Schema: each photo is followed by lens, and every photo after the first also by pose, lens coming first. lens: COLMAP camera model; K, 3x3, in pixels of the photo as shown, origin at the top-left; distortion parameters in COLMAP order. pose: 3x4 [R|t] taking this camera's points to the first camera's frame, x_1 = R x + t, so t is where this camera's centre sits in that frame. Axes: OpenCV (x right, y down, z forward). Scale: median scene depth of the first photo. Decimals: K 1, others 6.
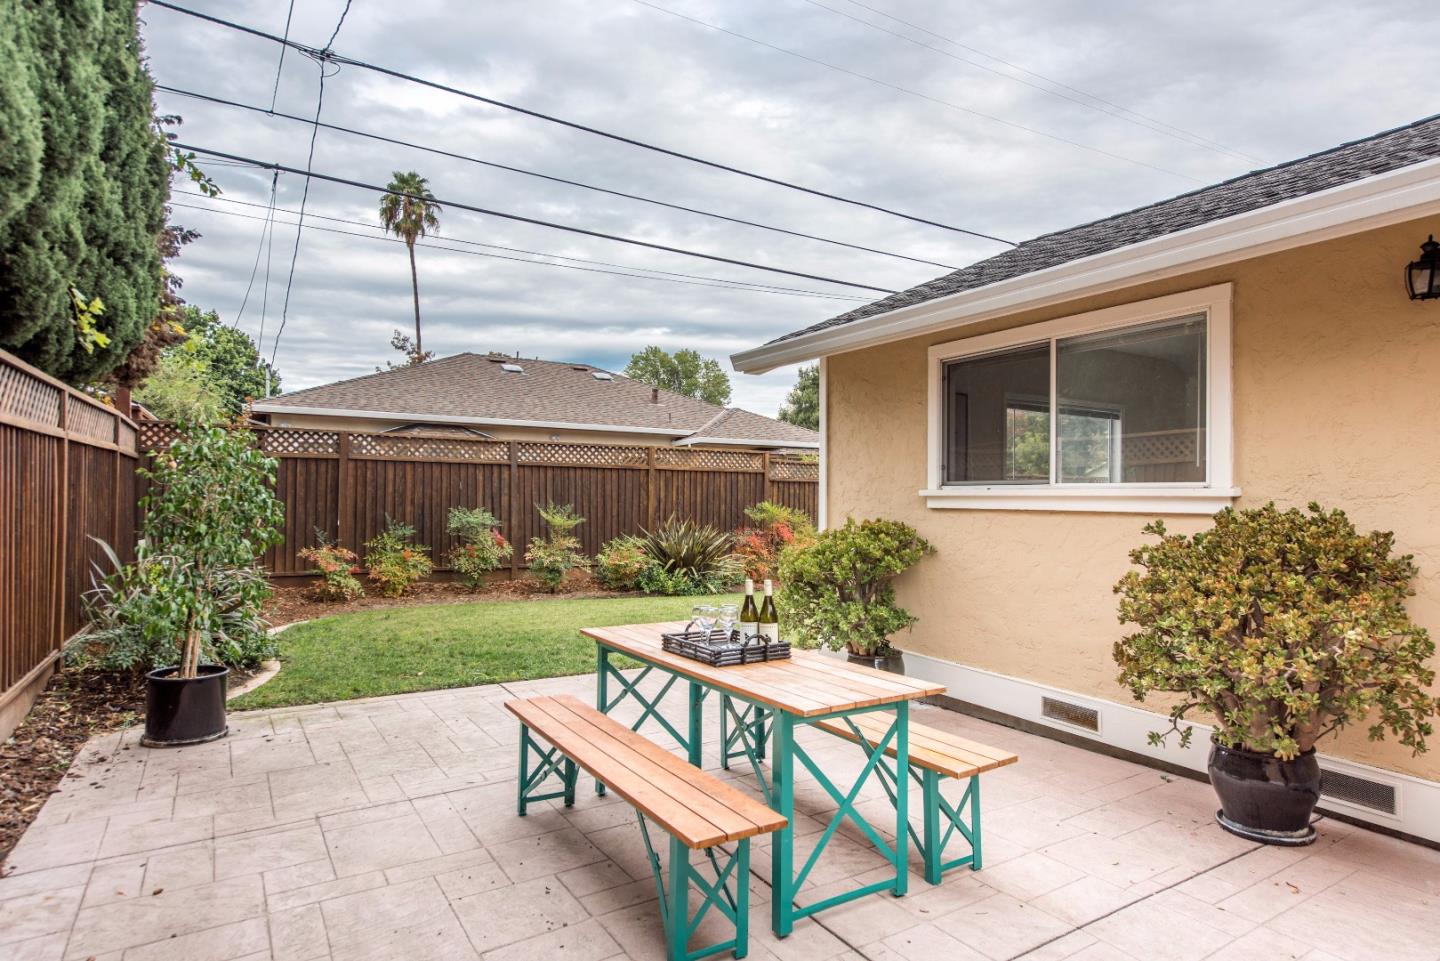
lens RADIAL K [[784.0, 0, 720.0], [0, 784.0, 480.5], [0, 0, 1]] dist [0.003899, 0.000736]
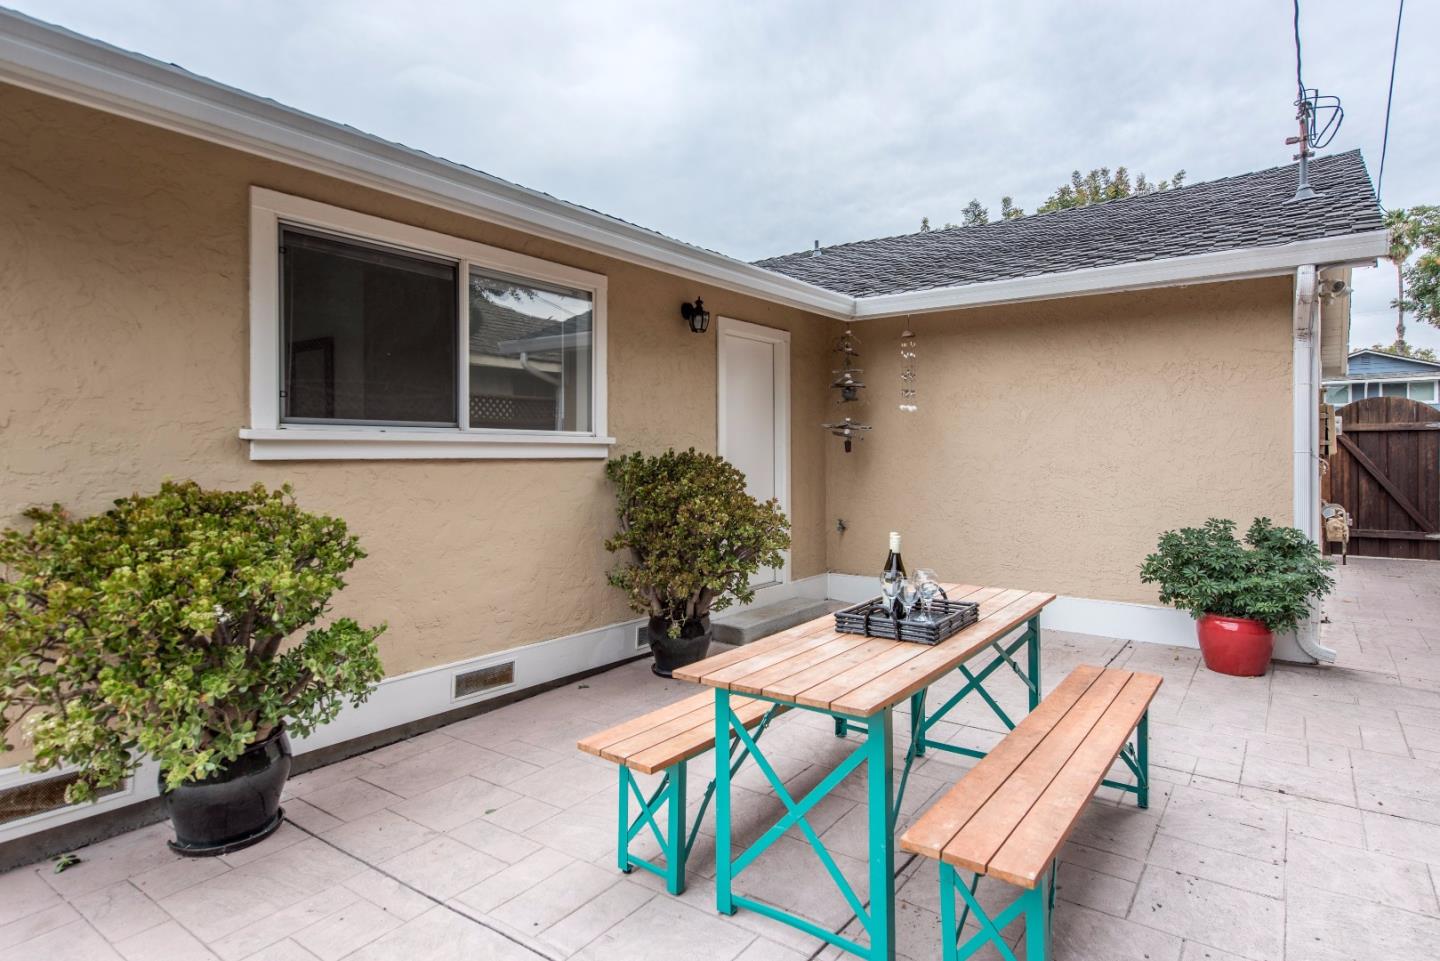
lens RADIAL K [[799.4, 0, 724.1], [0, 799.4, 446.4], [0, 0, 1]] dist [0.002284, 0.000659]
pose [[-0.379181, 0.000248, 0.925323, -0.507036], [-0.024214, 0.999655, -0.010190, 0.026936], [-0.925006, -0.026270, -0.379044, 1.066944]]
